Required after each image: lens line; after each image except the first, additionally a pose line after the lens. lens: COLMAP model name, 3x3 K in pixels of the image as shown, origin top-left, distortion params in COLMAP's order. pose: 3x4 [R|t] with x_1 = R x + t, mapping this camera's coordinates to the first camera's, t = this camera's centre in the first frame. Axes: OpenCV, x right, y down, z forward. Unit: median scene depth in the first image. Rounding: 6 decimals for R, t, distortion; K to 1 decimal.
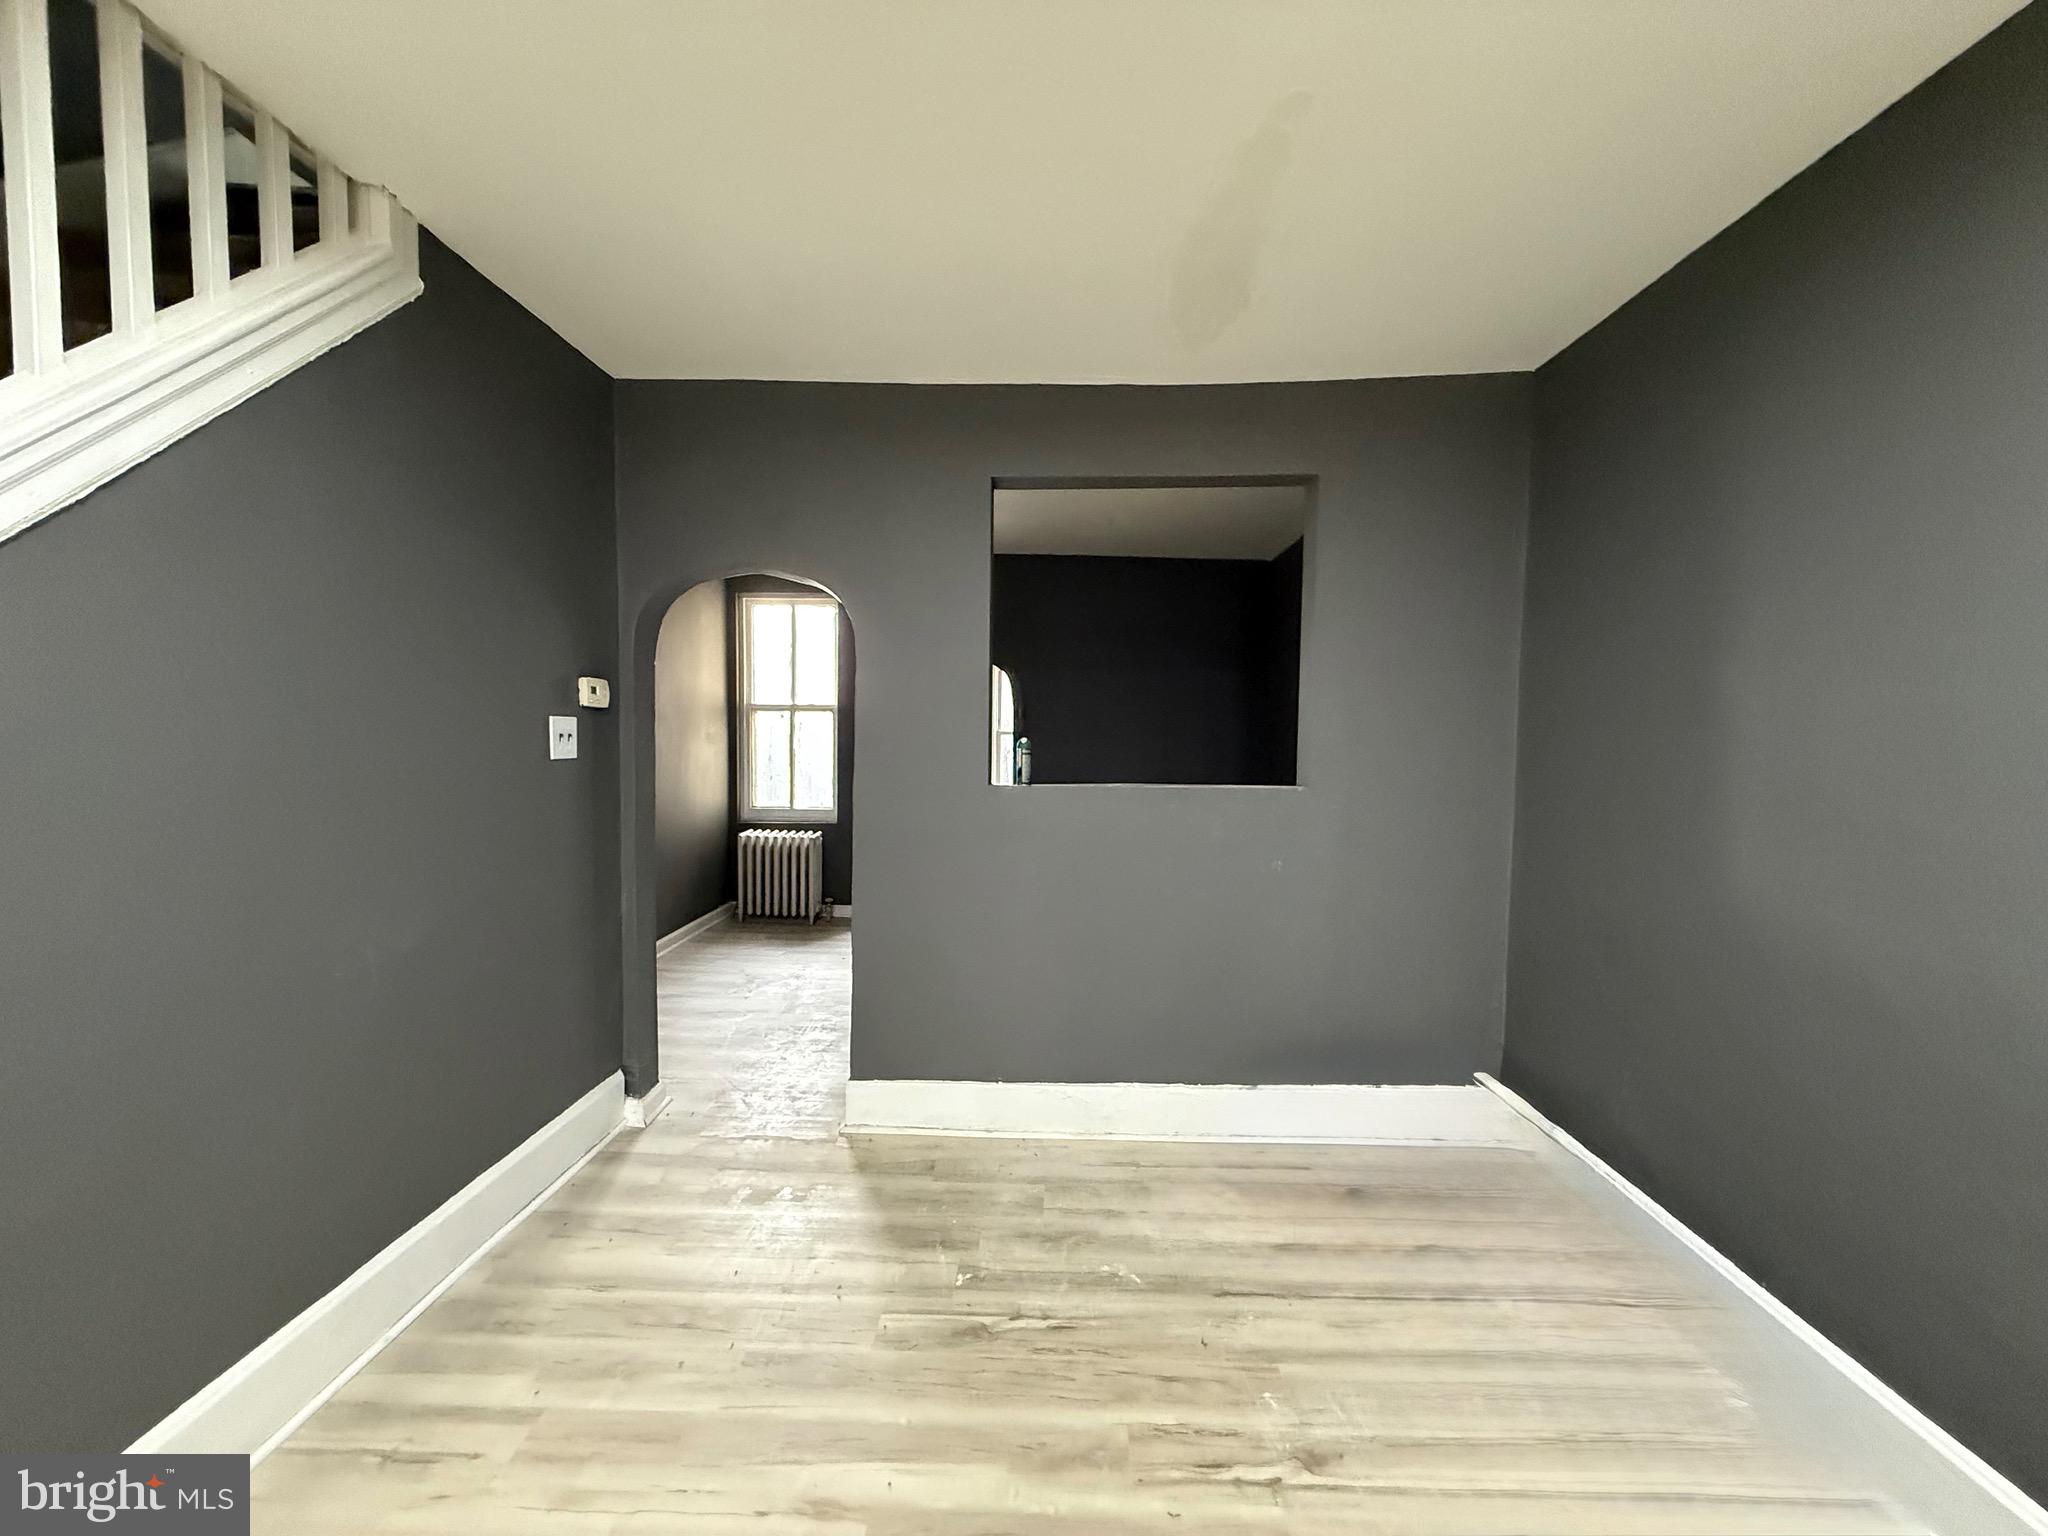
lens RADIAL K [[814.5, 0, 1024.2], [0, 814.5, 765.0], [0, 0, 1]] dist [-0.001093, 0.000265]
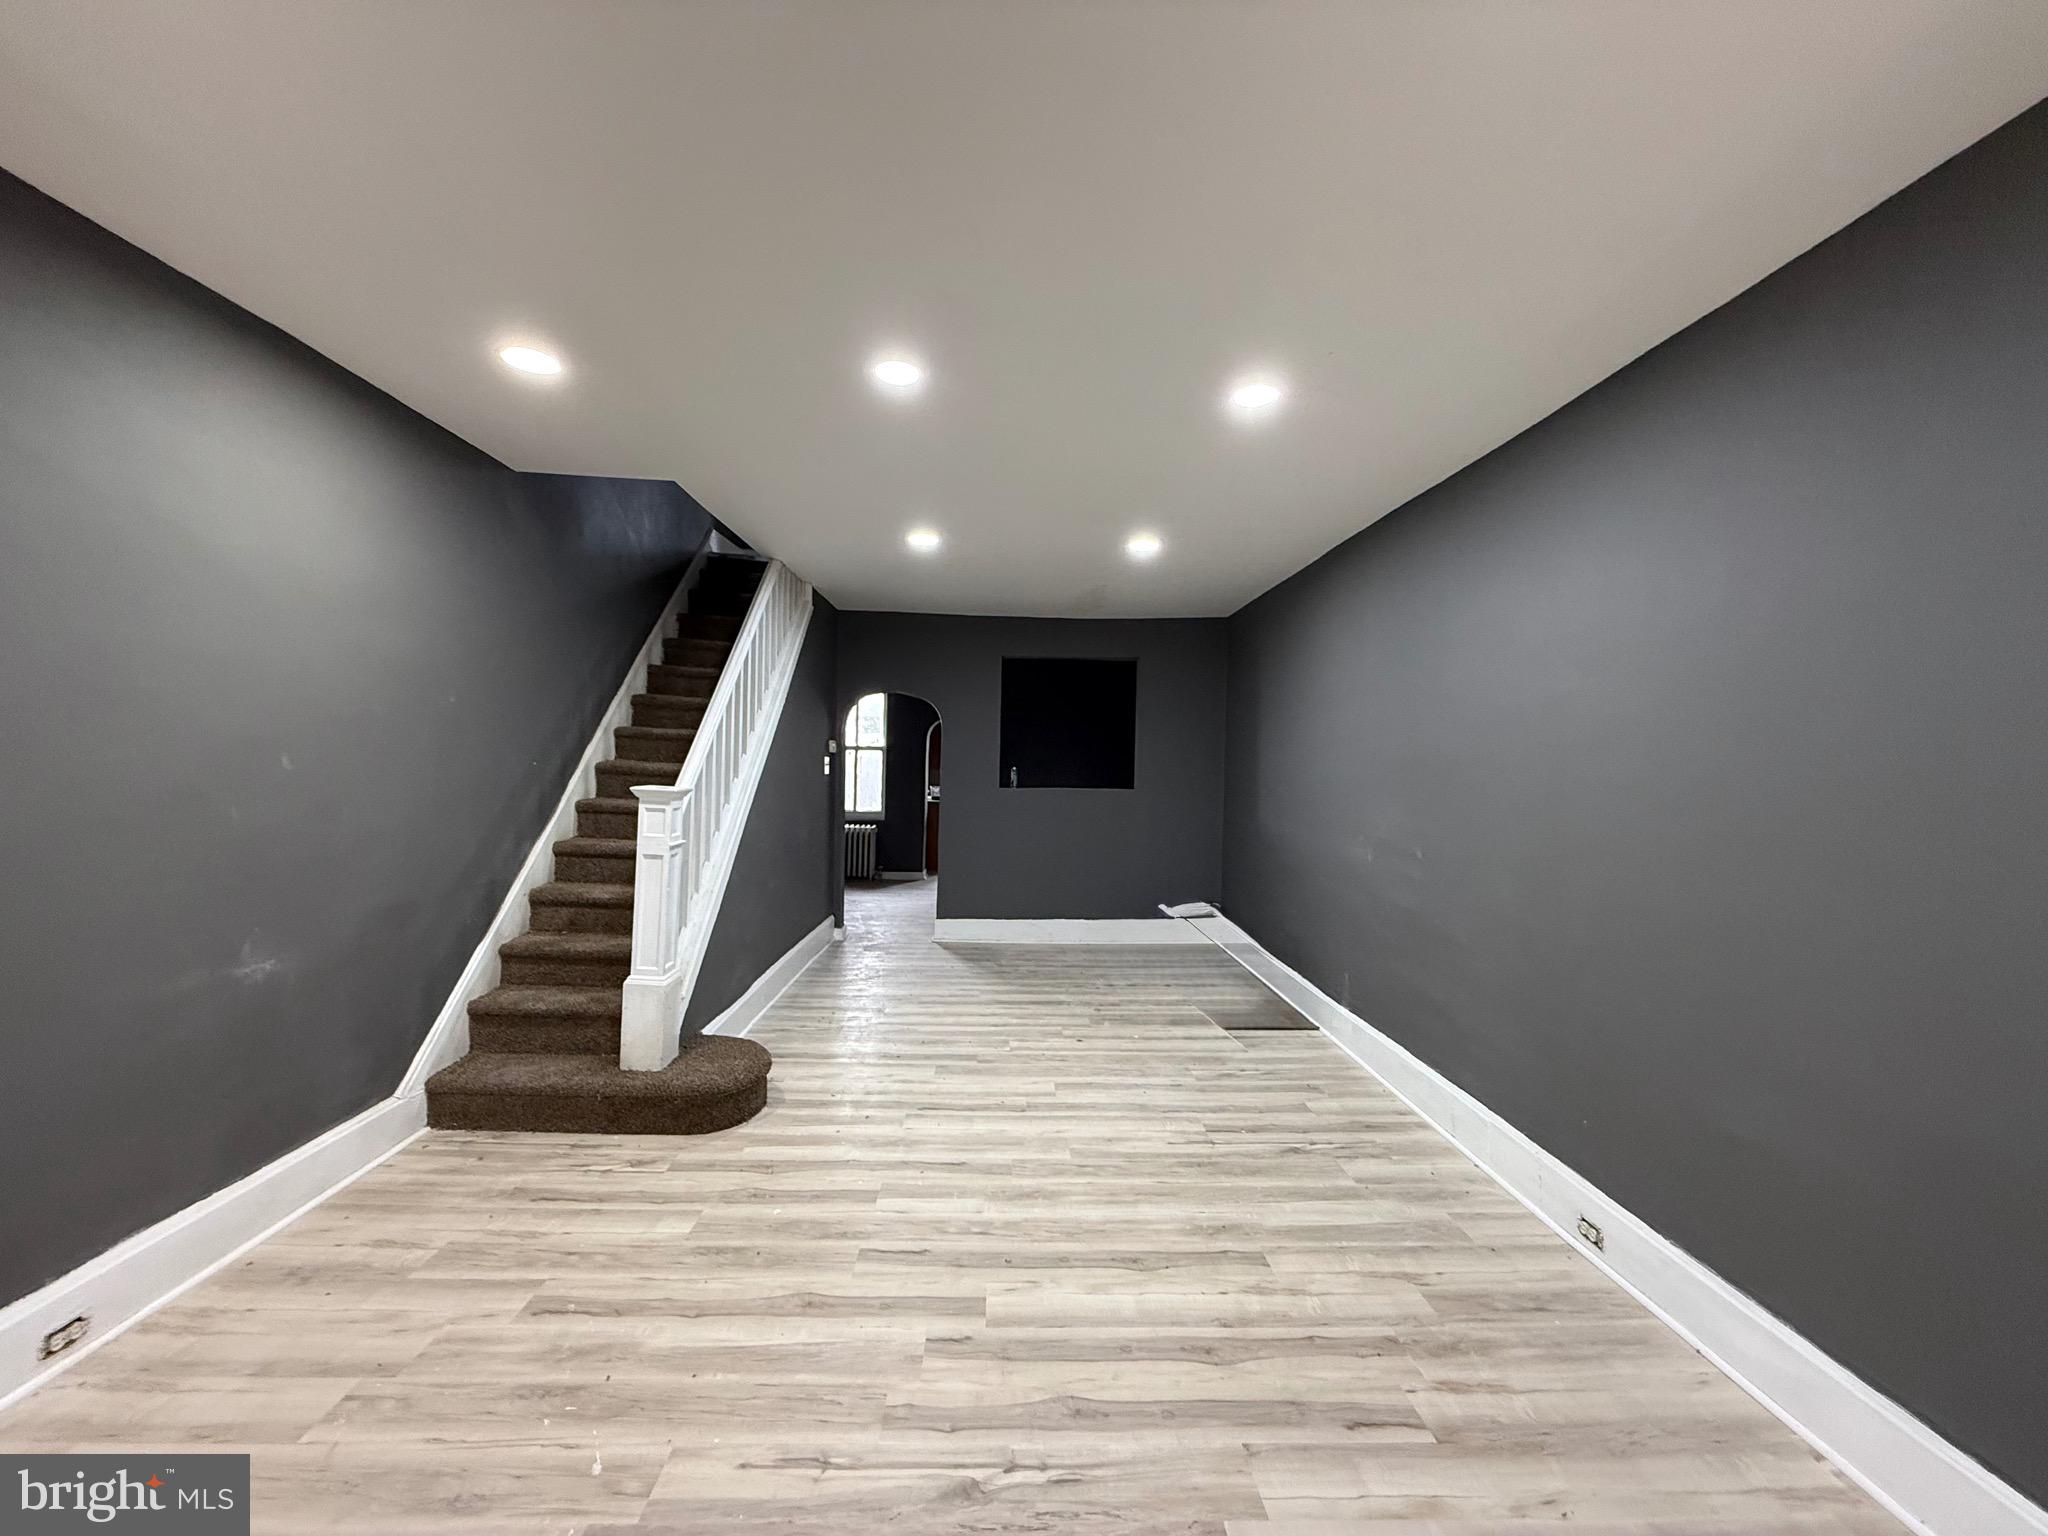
lens RADIAL K [[814.5, 0, 1024.2], [0, 814.5, 765.0], [0, 0, 1]] dist [-0.001093, 0.000265]
pose [[0.998091, 0.008979, 0.061107, -0.113508], [-0.006608, 0.999221, -0.038894, 0.048231], [-0.061408, 0.038416, 0.997373, -1.271636]]
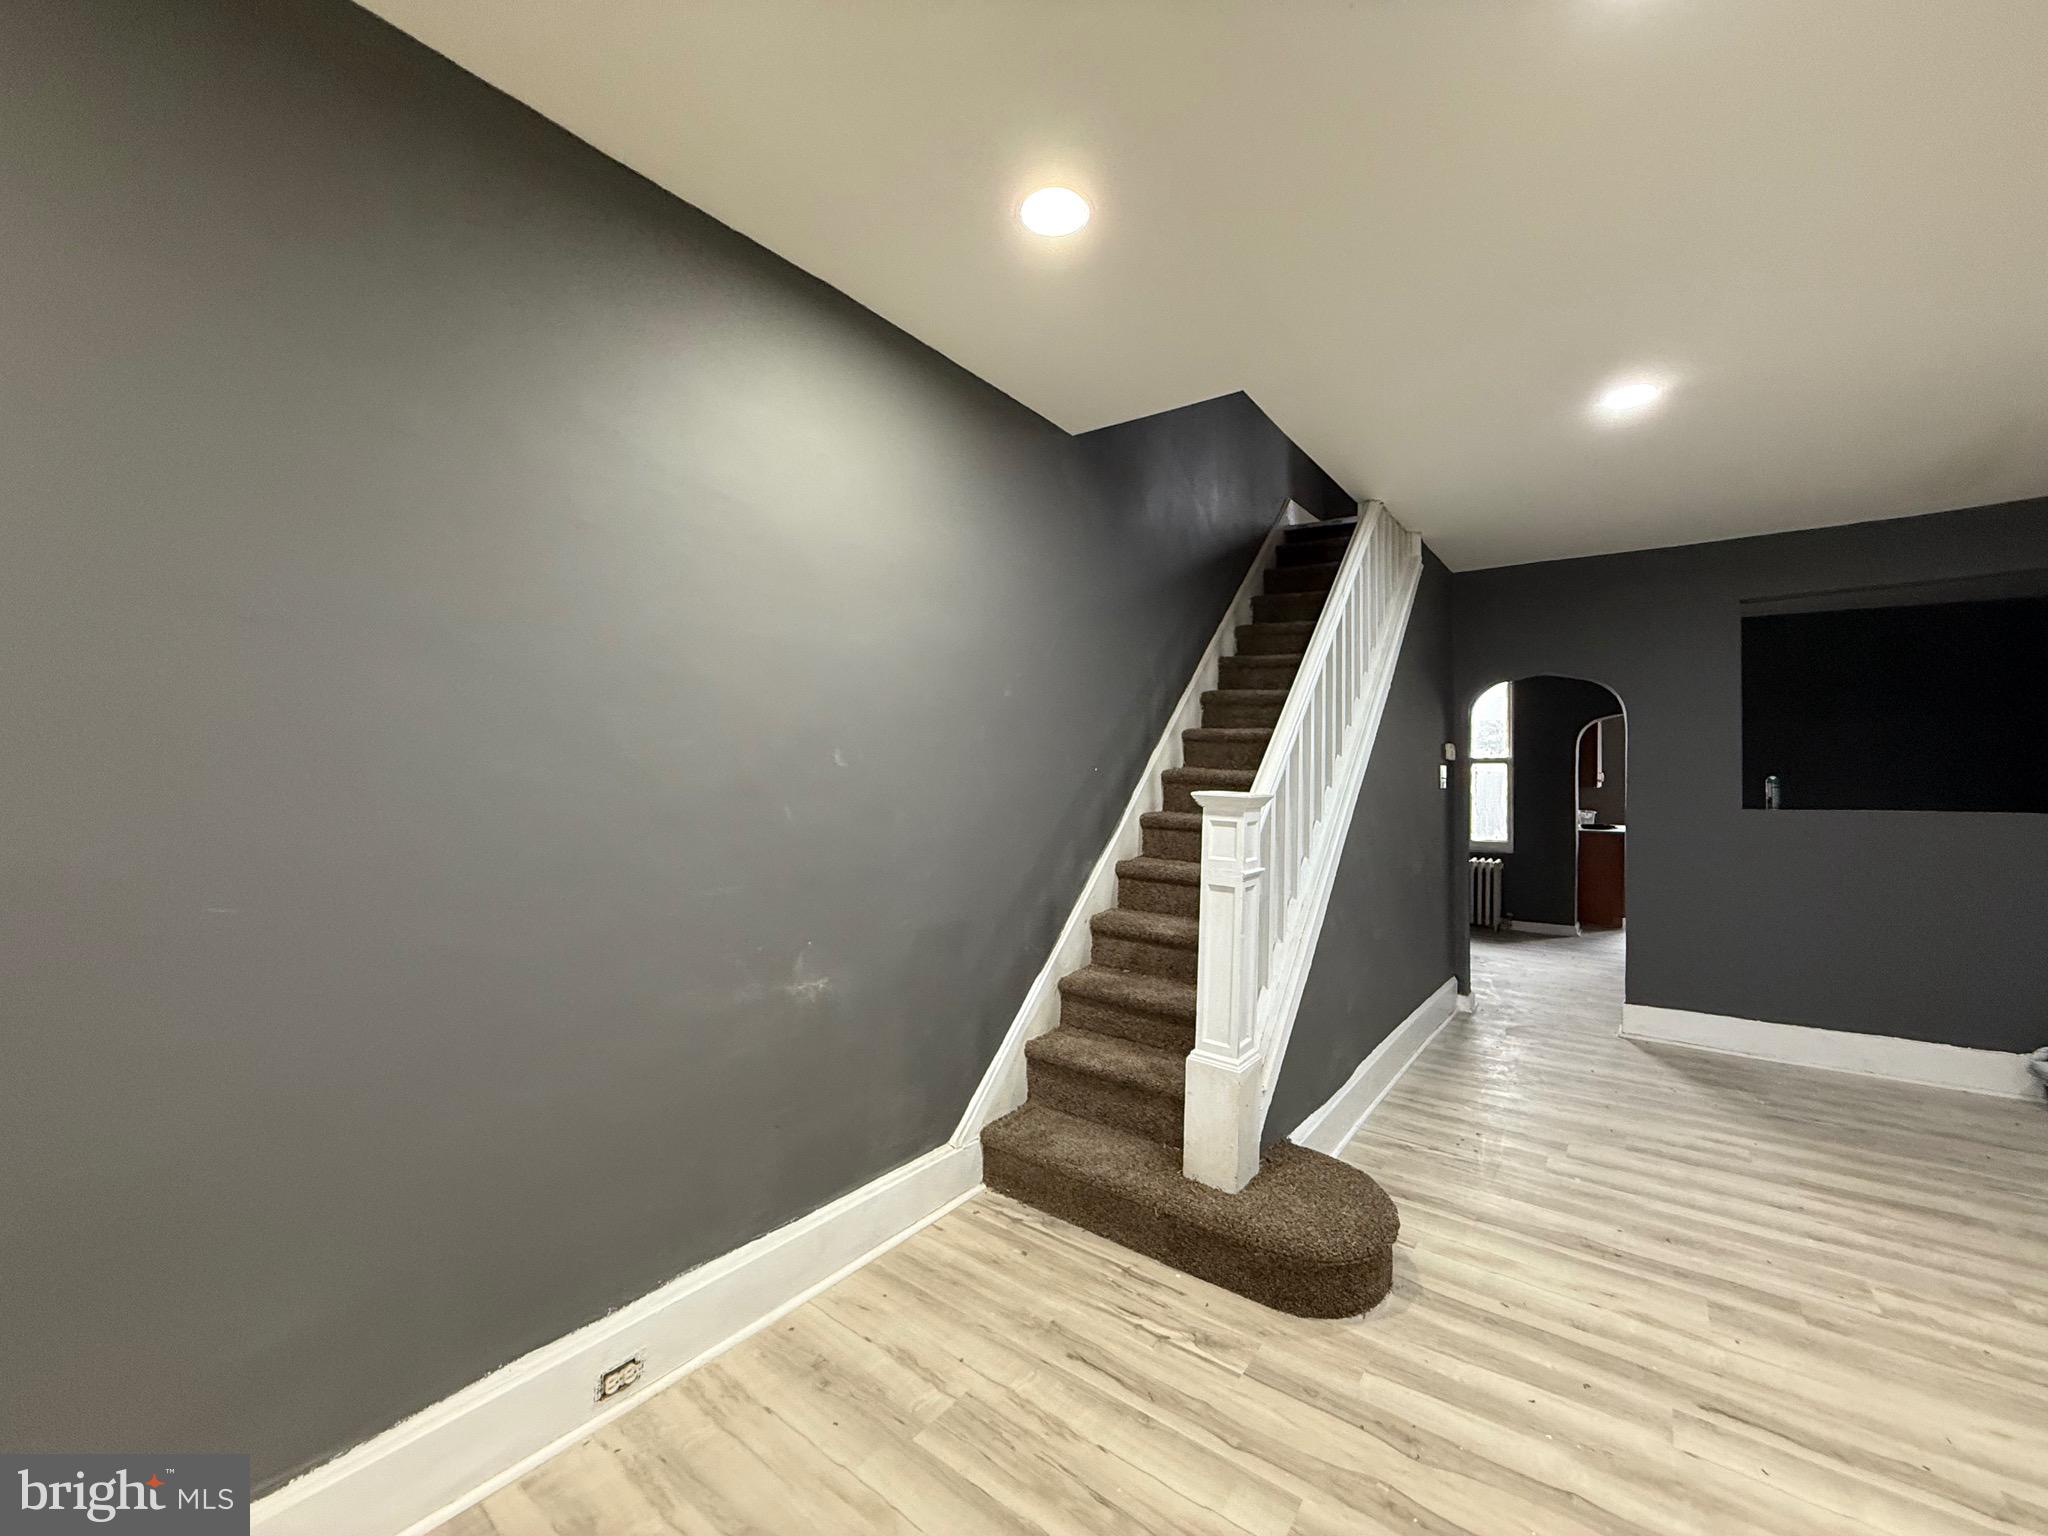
lens RADIAL K [[815.0, 0, 1027.7], [0, 815.0, 765.9], [0, 0, 1]] dist [-0.000180, -0.000444]
pose [[0.816736, -0.014939, -0.576819, -0.240728], [-0.024688, 0.997845, -0.060798, 0.066264], [0.576484, 0.063897, 0.814606, -0.900753]]
